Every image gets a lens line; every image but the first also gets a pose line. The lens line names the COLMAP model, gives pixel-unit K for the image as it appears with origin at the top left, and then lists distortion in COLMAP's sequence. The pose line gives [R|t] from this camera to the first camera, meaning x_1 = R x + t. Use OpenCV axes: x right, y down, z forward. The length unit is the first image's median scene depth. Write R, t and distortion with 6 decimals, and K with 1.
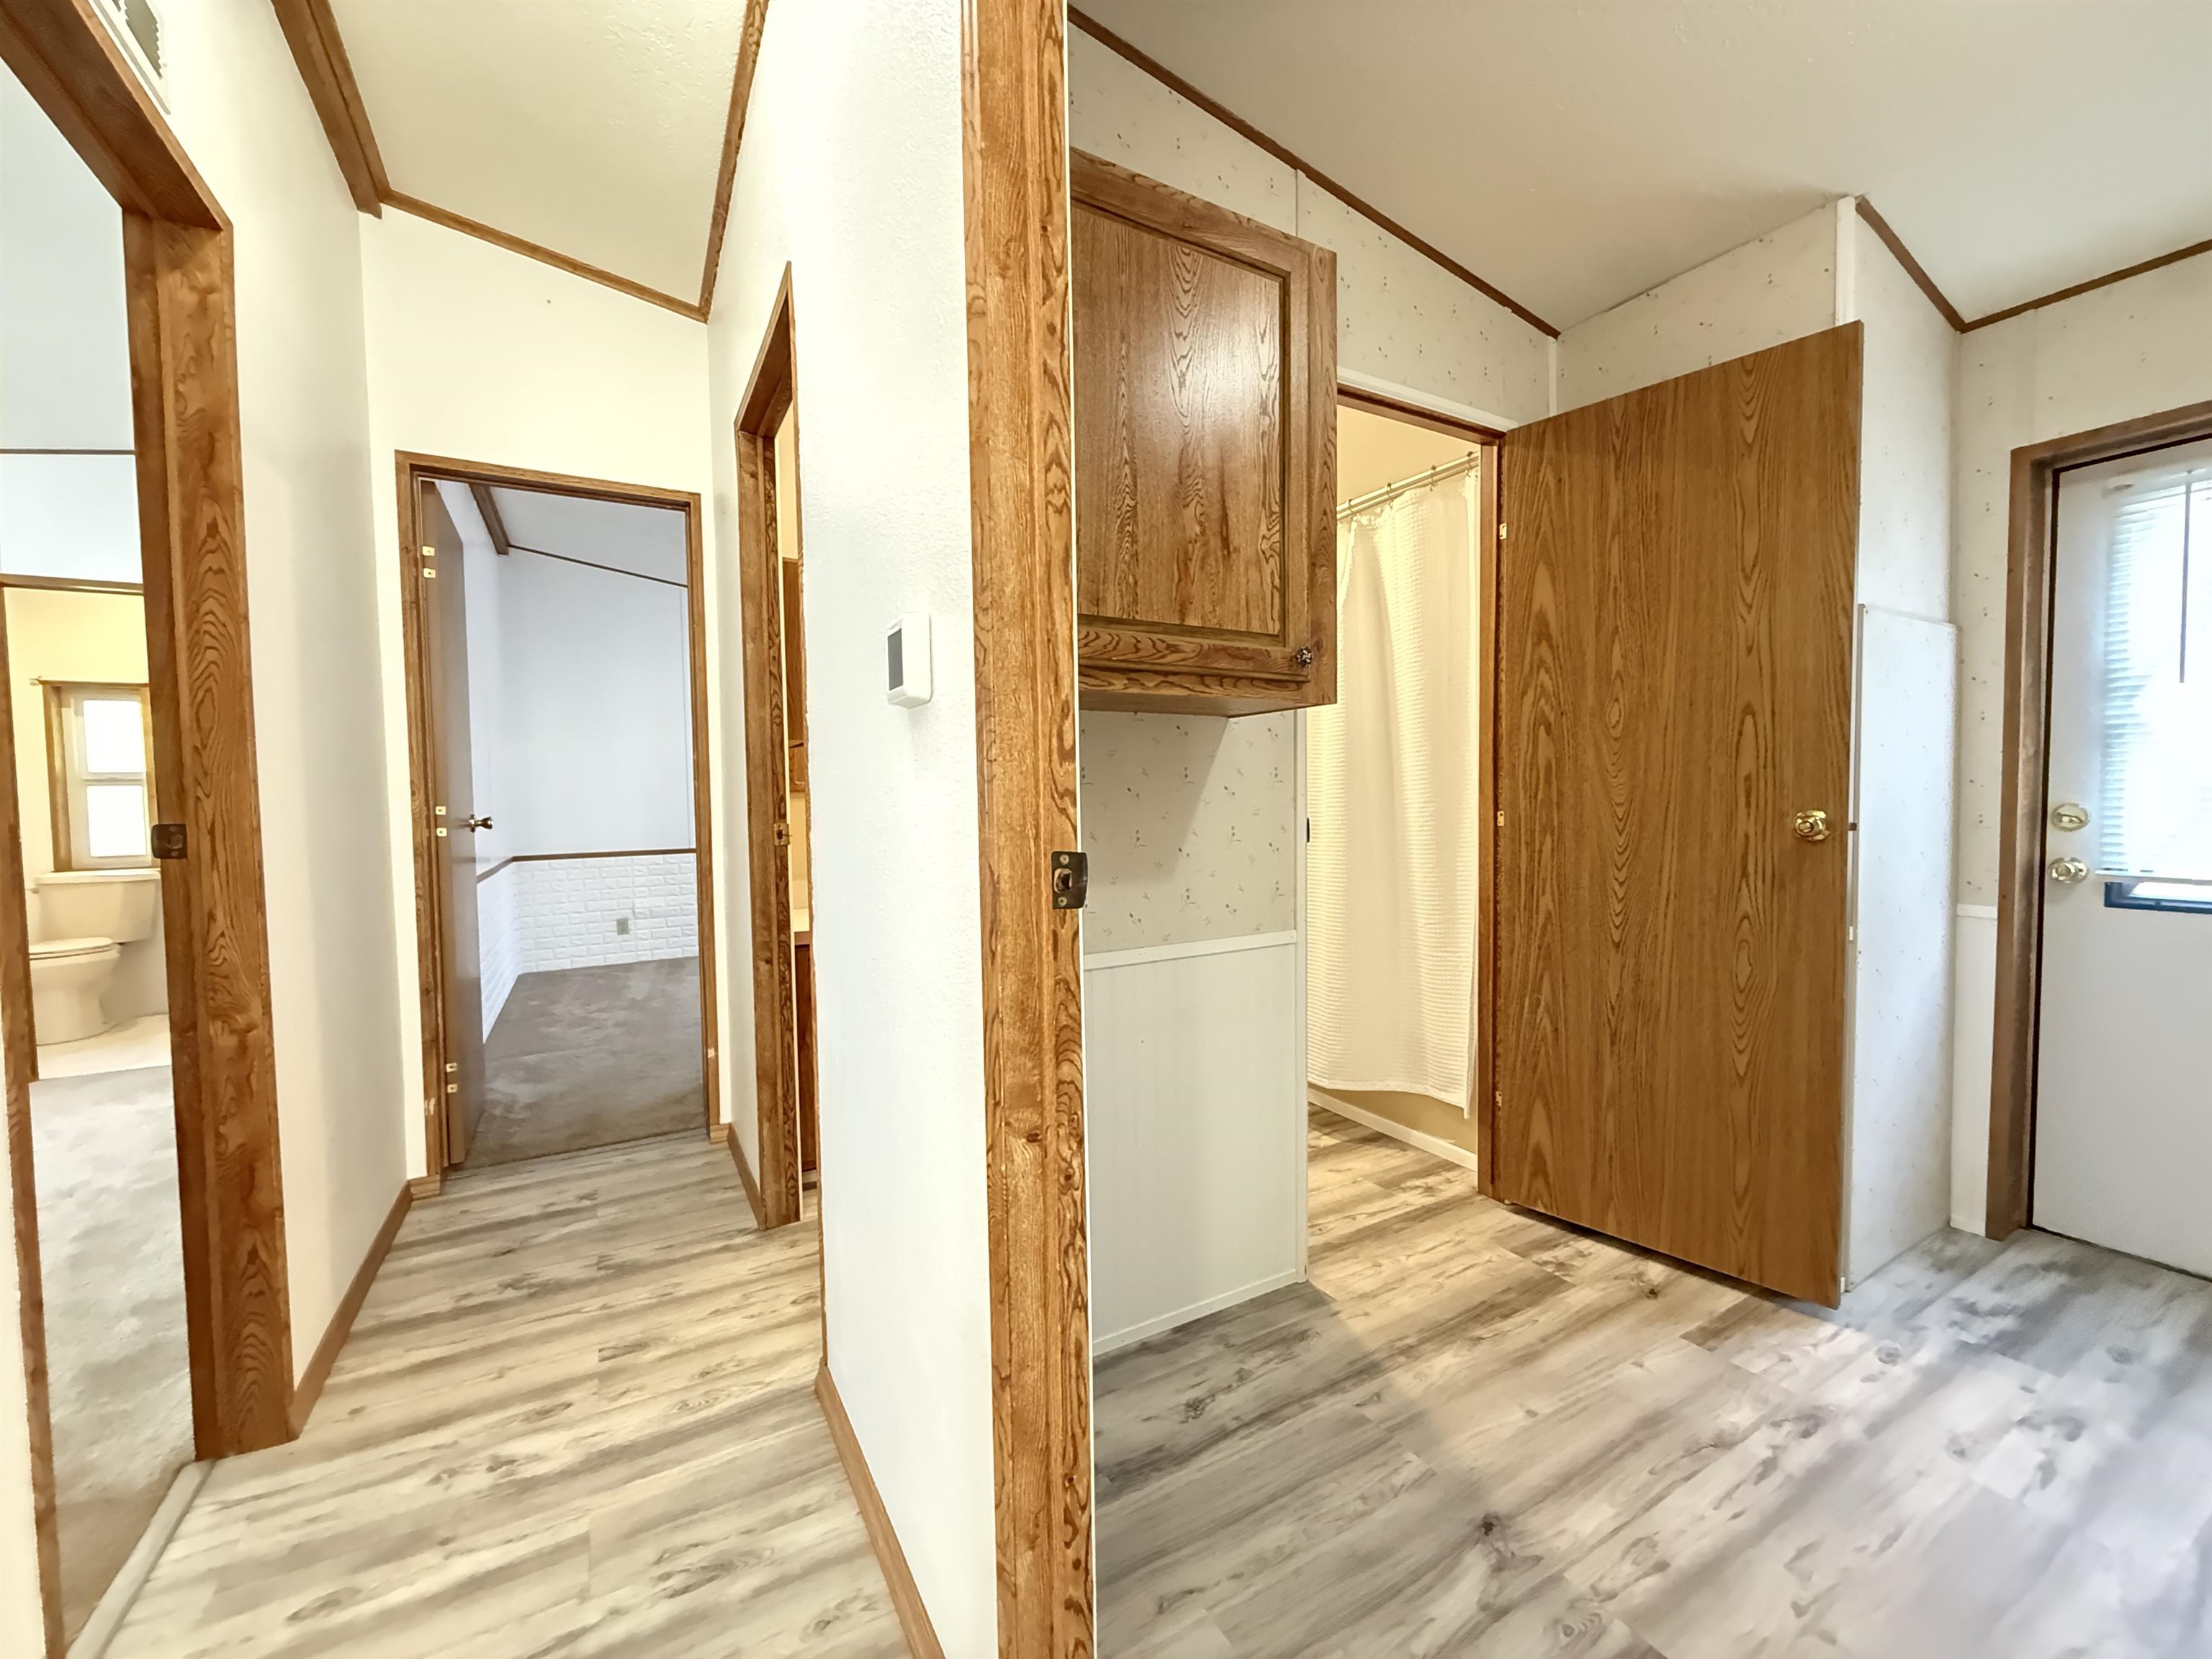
lens RADIAL K [[885.6, 0, 1111.1], [0, 885.6, 836.1], [0, 0, 1]] dist [0.001143, -0.000135]
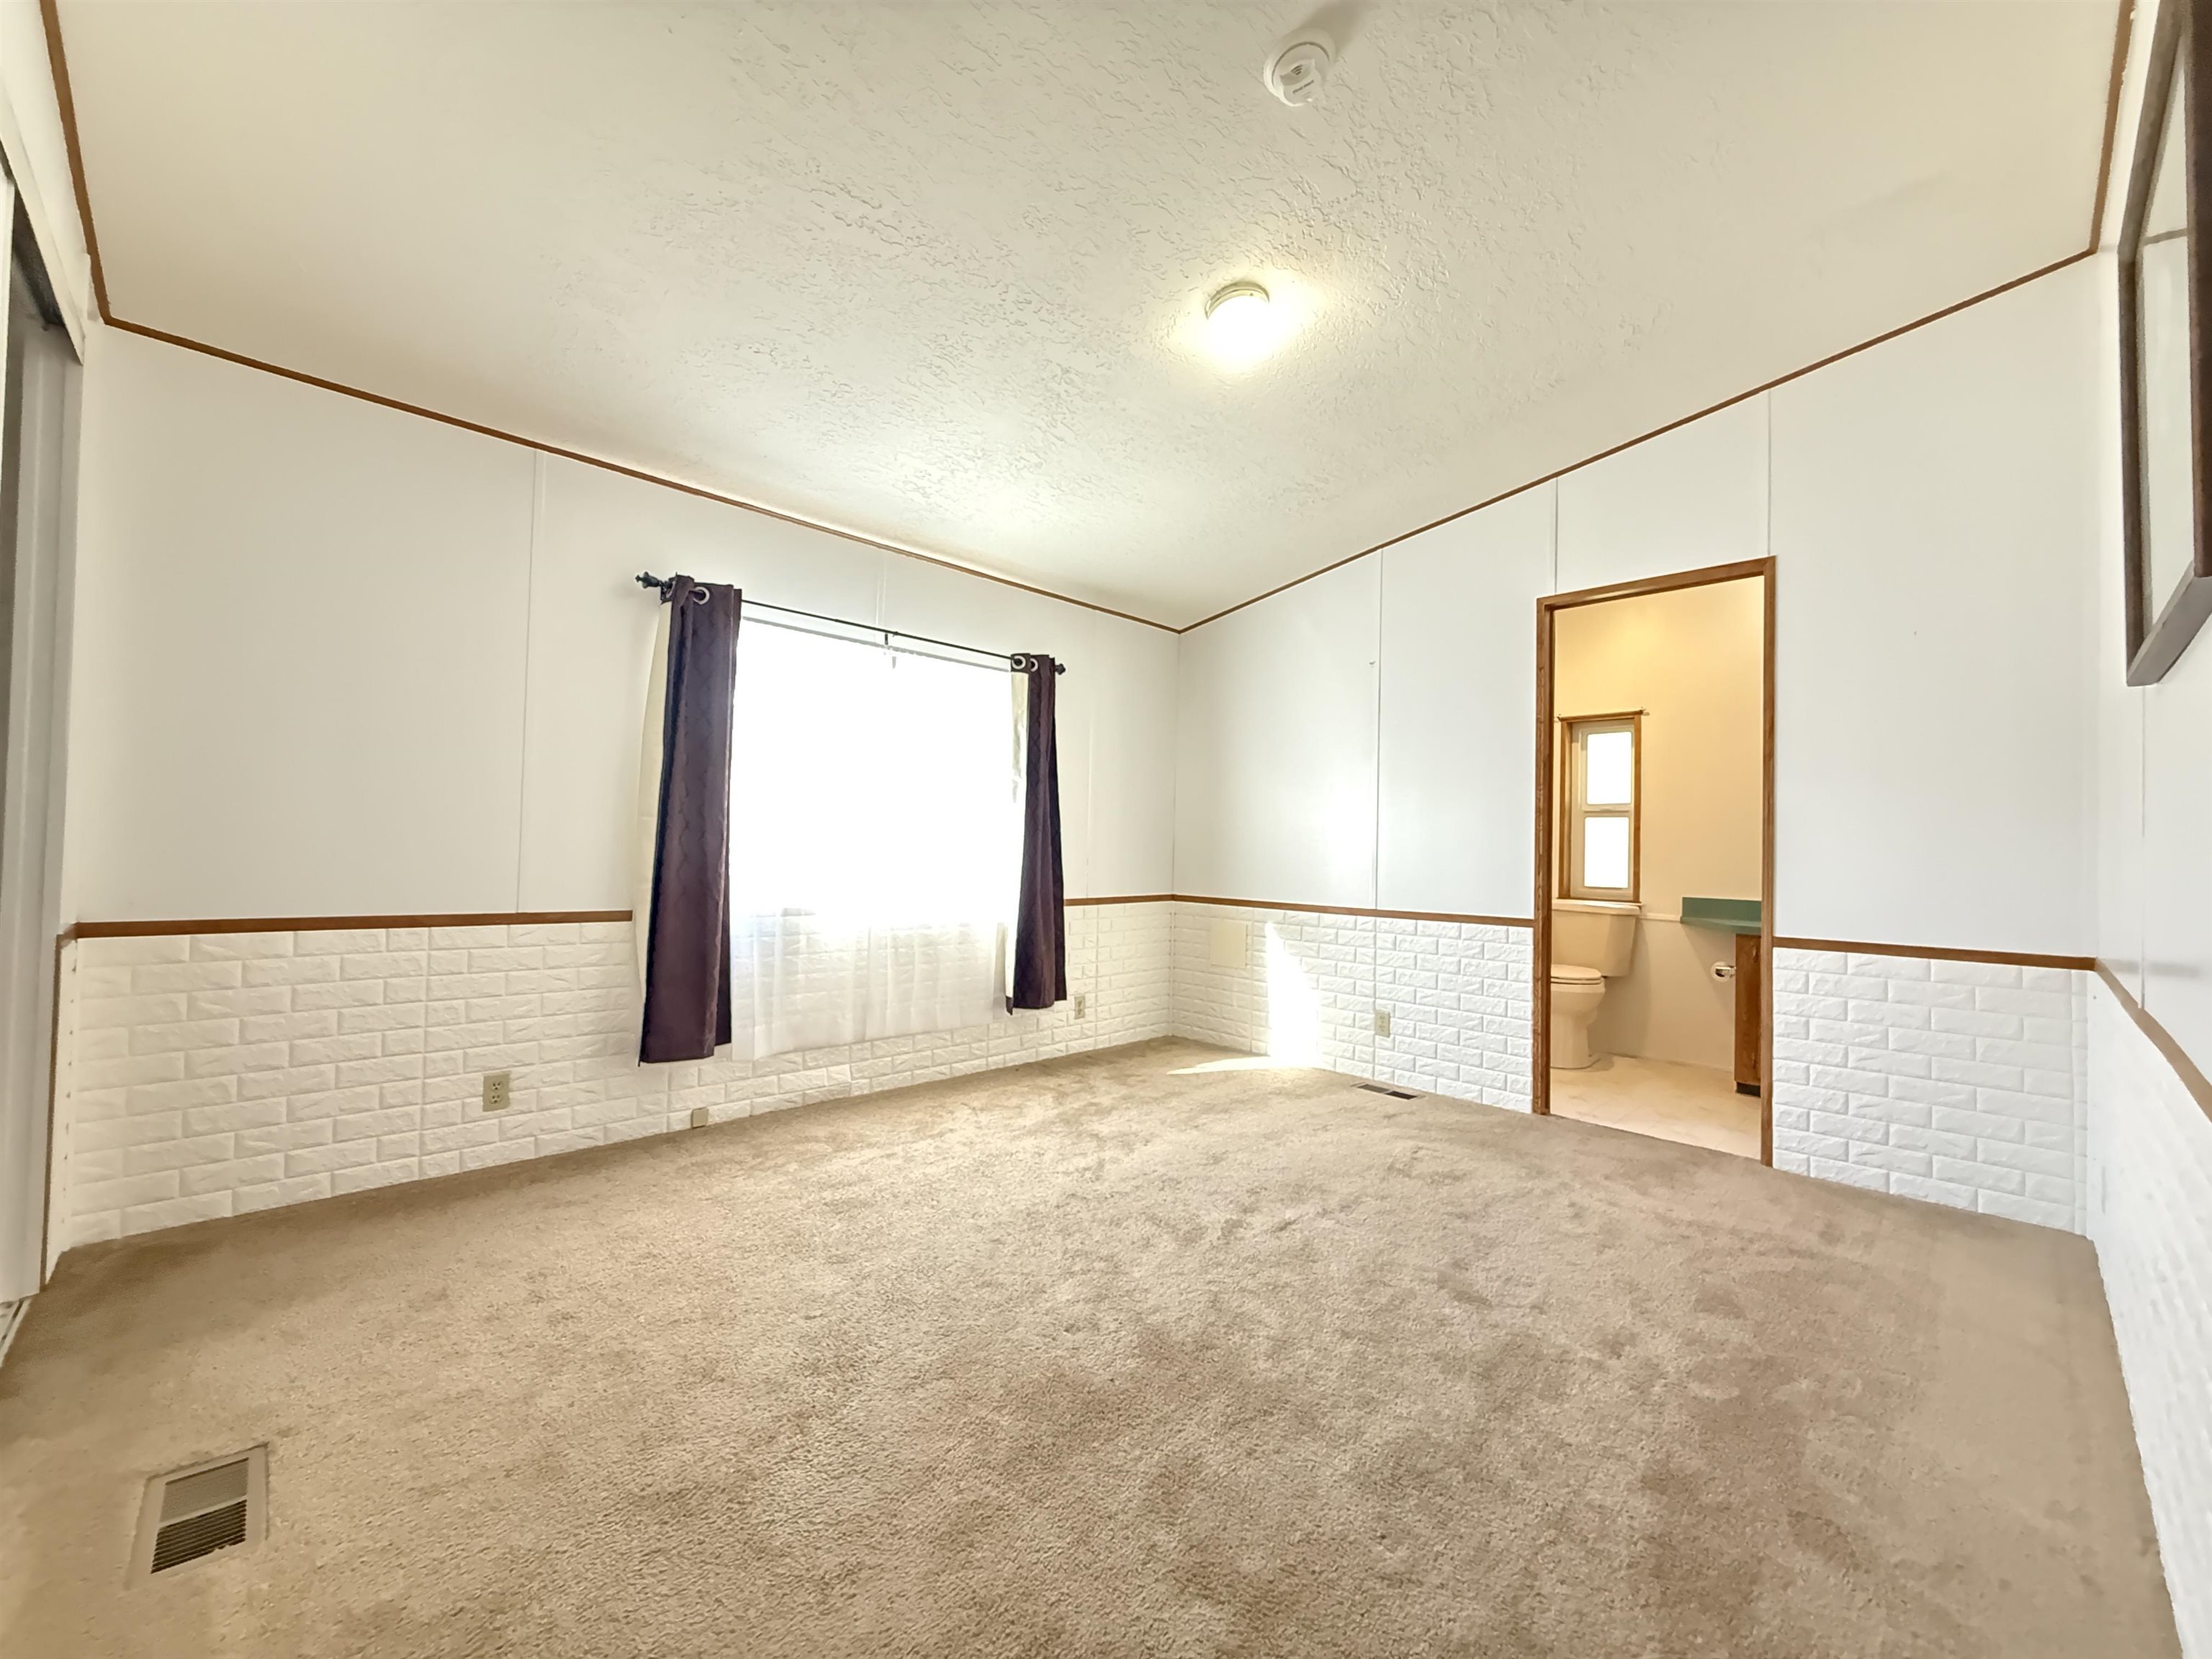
lens RADIAL K [[885.6, 0, 1104.2], [0, 885.6, 836.4], [0, 0, 1]] dist [0.001143, -0.000135]
pose [[0.247826, -0.010072, -0.968752, -0.320813], [-0.069309, 0.997199, -0.028098, 0.033130], [0.966322, 0.074107, 0.246434, 0.226296]]
